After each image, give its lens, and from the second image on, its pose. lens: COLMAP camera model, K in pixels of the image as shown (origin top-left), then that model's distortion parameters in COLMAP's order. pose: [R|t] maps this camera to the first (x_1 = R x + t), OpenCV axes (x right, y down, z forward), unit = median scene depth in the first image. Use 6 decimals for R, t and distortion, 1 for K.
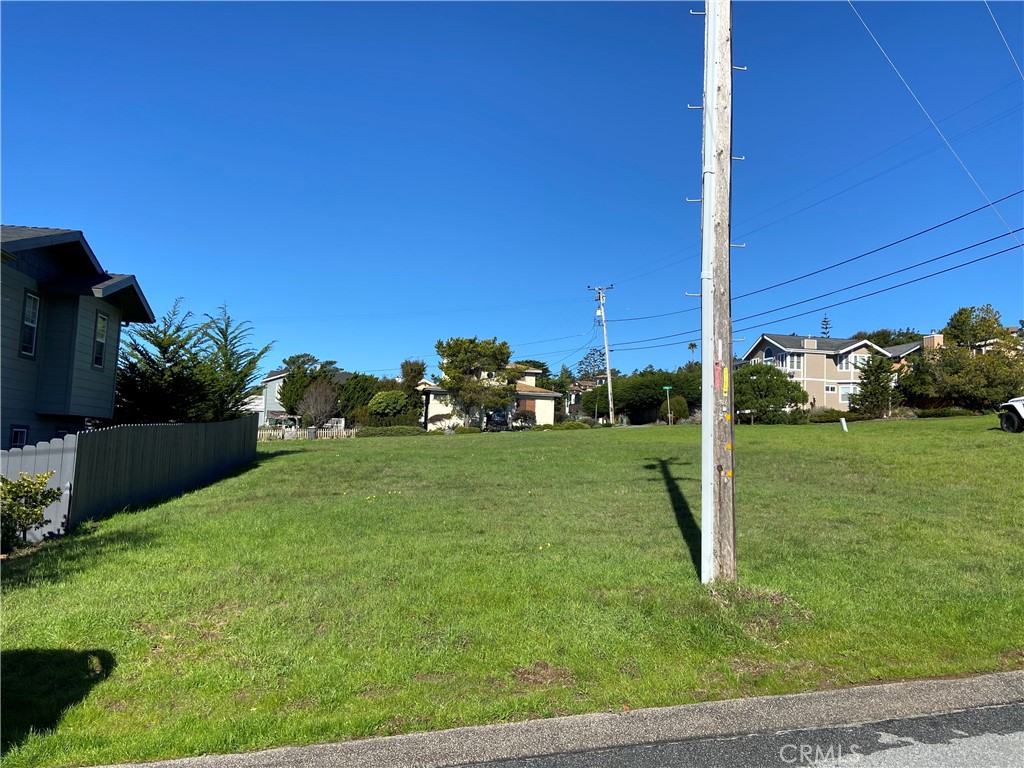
lens RADIAL K [[768.4, 0, 499.4], [0, 768.4, 381.4], [0, 0, 1]] dist [0.120043, -0.148605]
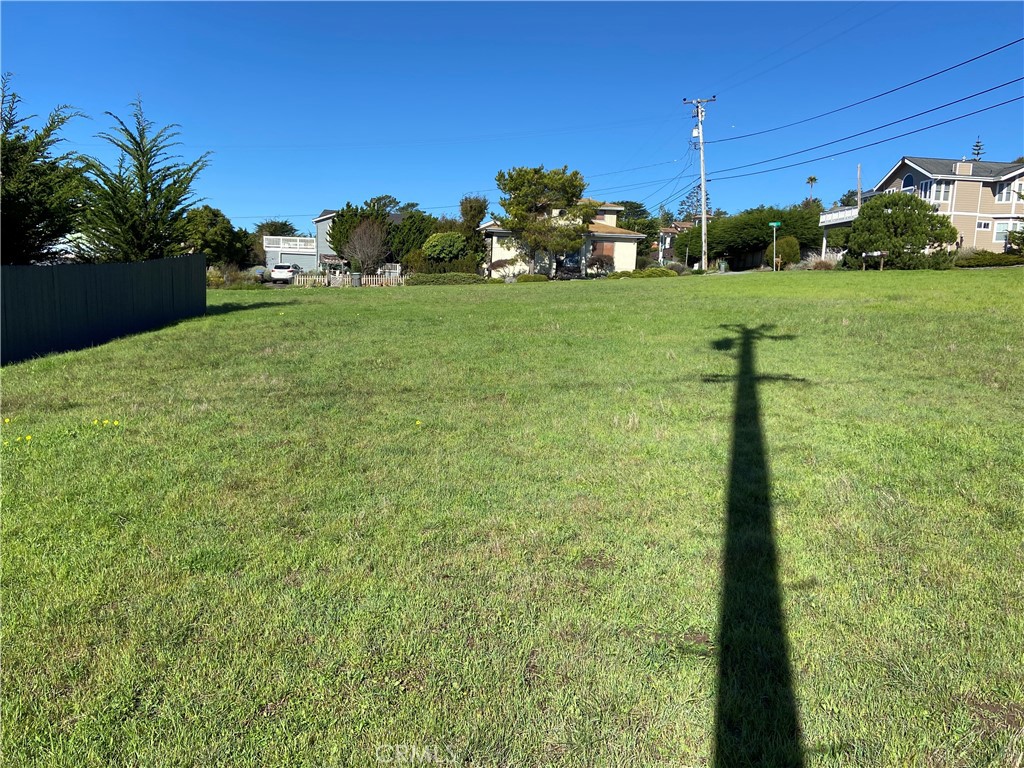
lens RADIAL K [[768.4, 0, 499.4], [0, 768.4, 381.4], [0, 0, 1]] dist [0.120043, -0.148605]
pose [[0.992246, 0.020422, -0.122604, 0.028815], [0.004113, 0.980474, 0.196604, 0.006009], [0.124225, -0.195583, 0.972787, 0.114443]]
